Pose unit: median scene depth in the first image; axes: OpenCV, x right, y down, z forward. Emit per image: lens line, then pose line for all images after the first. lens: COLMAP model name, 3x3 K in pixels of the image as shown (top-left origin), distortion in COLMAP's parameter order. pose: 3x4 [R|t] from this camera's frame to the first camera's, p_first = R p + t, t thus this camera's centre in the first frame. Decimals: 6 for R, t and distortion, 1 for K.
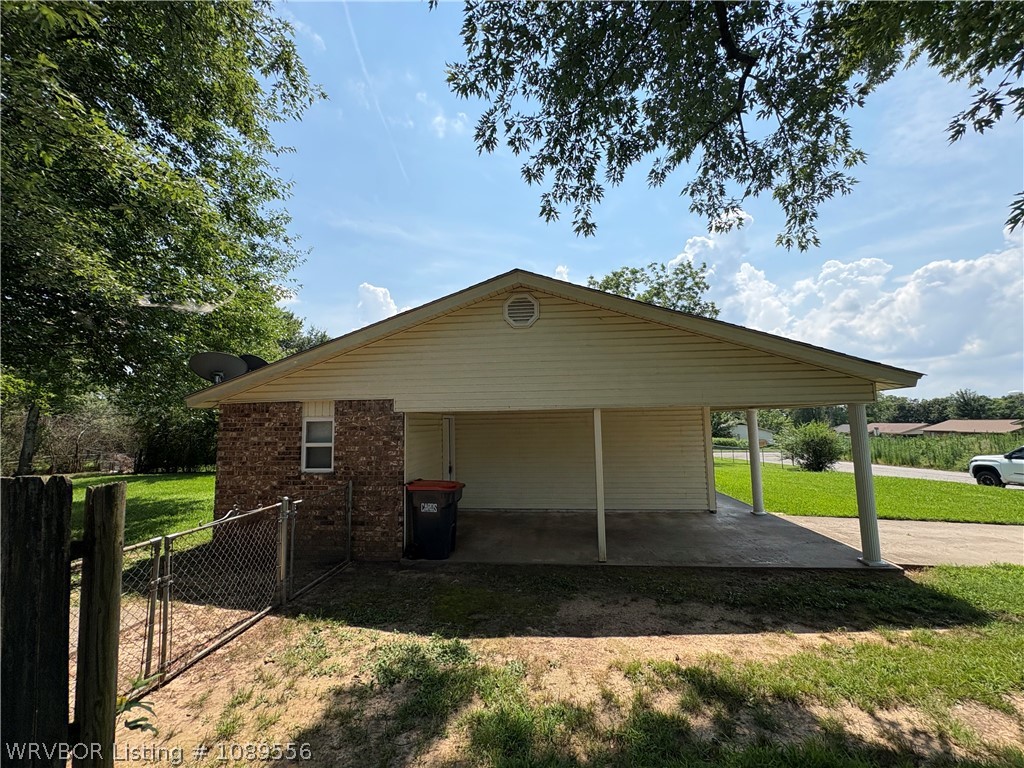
lens RADIAL K [[407.2, 0, 515.8], [0, 407.2, 385.1], [0, 0, 1]] dist [-0.001493, -0.000133]
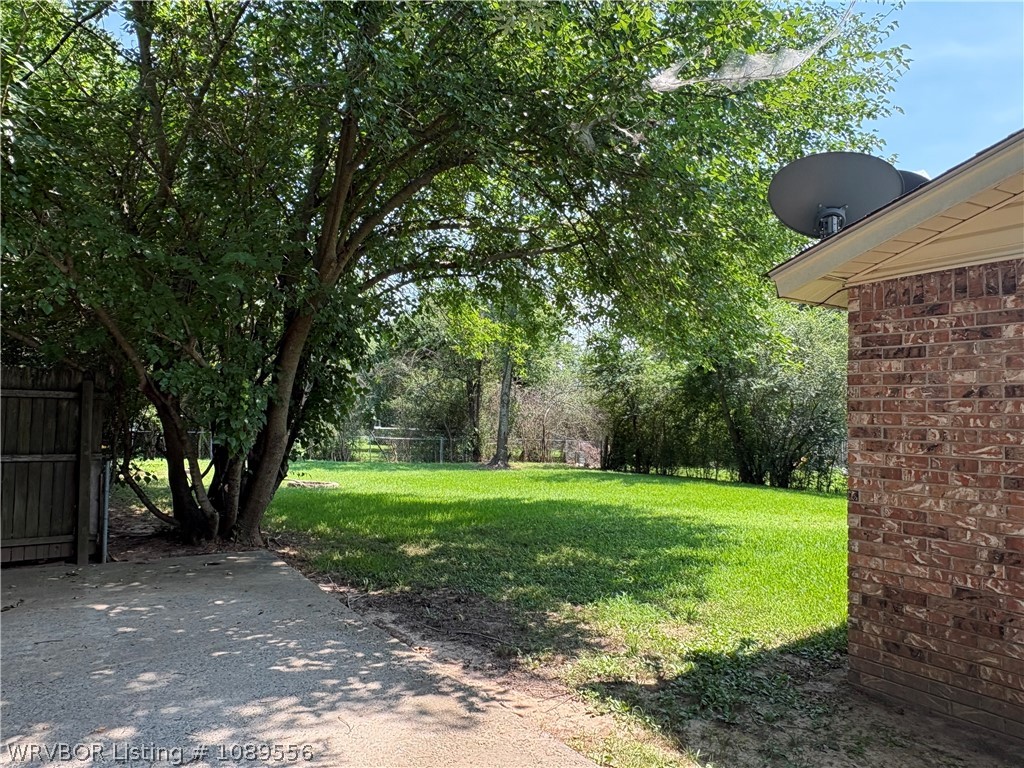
lens RADIAL K [[690.7, 0, 511.2], [0, 690.7, 383.9], [0, 0, 1]] dist [-0.002139, 0.000396]
pose [[0.655124, -0.008729, -0.755471, -0.199512], [0.042822, 0.998755, 0.025594, 0.046508], [0.754307, -0.049118, 0.654682, 0.152919]]
